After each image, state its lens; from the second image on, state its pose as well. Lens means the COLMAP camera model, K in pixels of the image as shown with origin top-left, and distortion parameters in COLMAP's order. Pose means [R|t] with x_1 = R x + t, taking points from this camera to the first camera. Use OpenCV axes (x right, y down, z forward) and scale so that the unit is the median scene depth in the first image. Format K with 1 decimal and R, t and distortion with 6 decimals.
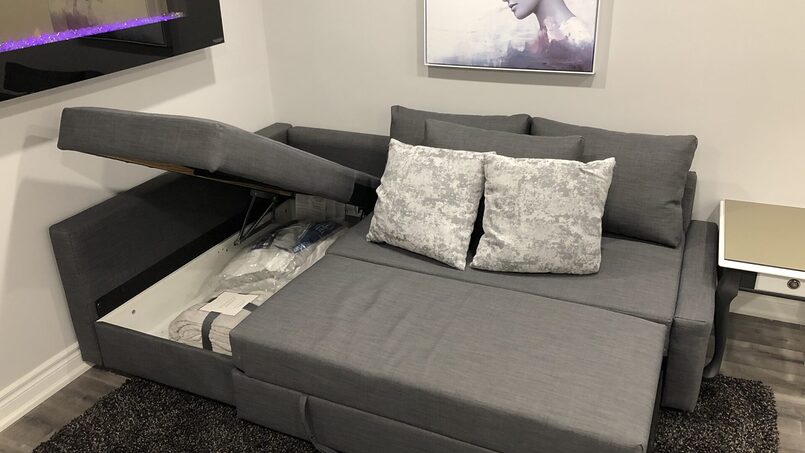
lens RADIAL K [[670.9, 0, 398.2], [0, 670.9, 225.7], [0, 0, 1]] dist [0.020016, -0.004880]
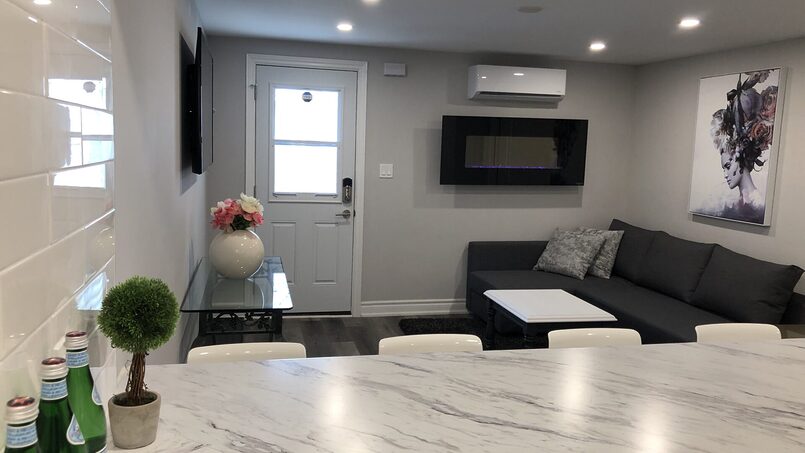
lens RADIAL K [[649.5, 0, 395.8], [0, 649.5, 222.9], [0, 0, 1]] dist [0.008430, -0.003726]
pose [[0.605871, 0.147107, -0.781844, 0.945612], [-0.371458, 0.921363, -0.114495, 0.256988], [0.703519, 0.359791, 0.612872, -0.523231]]
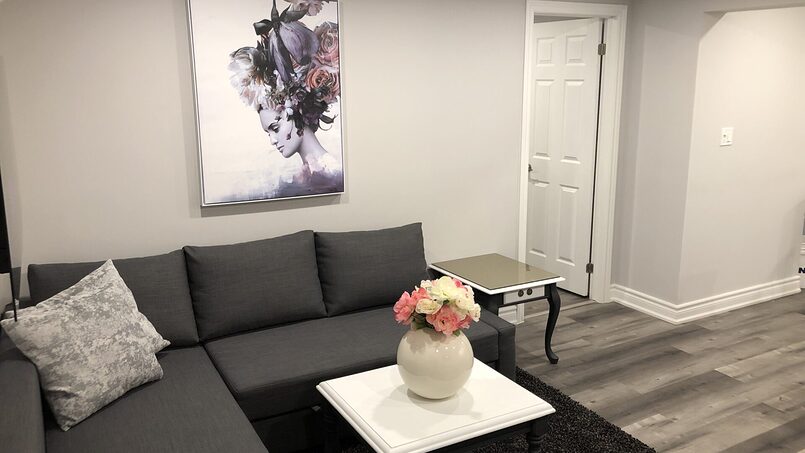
lens RADIAL K [[649.5, 0, 395.8], [0, 649.5, 222.9], [0, 0, 1]] dist [0.008430, -0.003726]
pose [[0.598561, -0.147027, 0.787470, -0.654884], [0.318945, 0.945479, -0.065904, -0.054235], [-0.734846, 0.290607, 0.612820, 0.164440]]
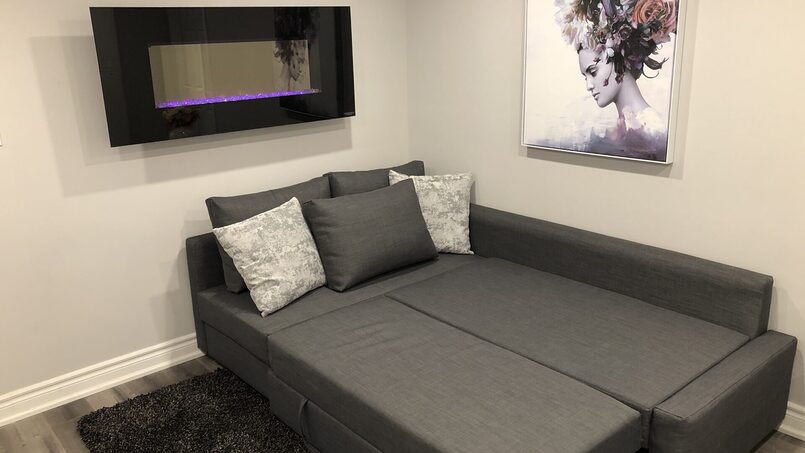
lens RADIAL K [[671.1, 0, 382.4], [0, 671.1, 219.1], [0, 0, 1]] dist [-0.006297, 0.000645]
pose [[0.901461, 0.116292, -0.416947, 0.331169], [-0.175248, 0.978813, -0.105891, 0.033019], [0.395799, 0.168526, 0.902742, -0.046586]]
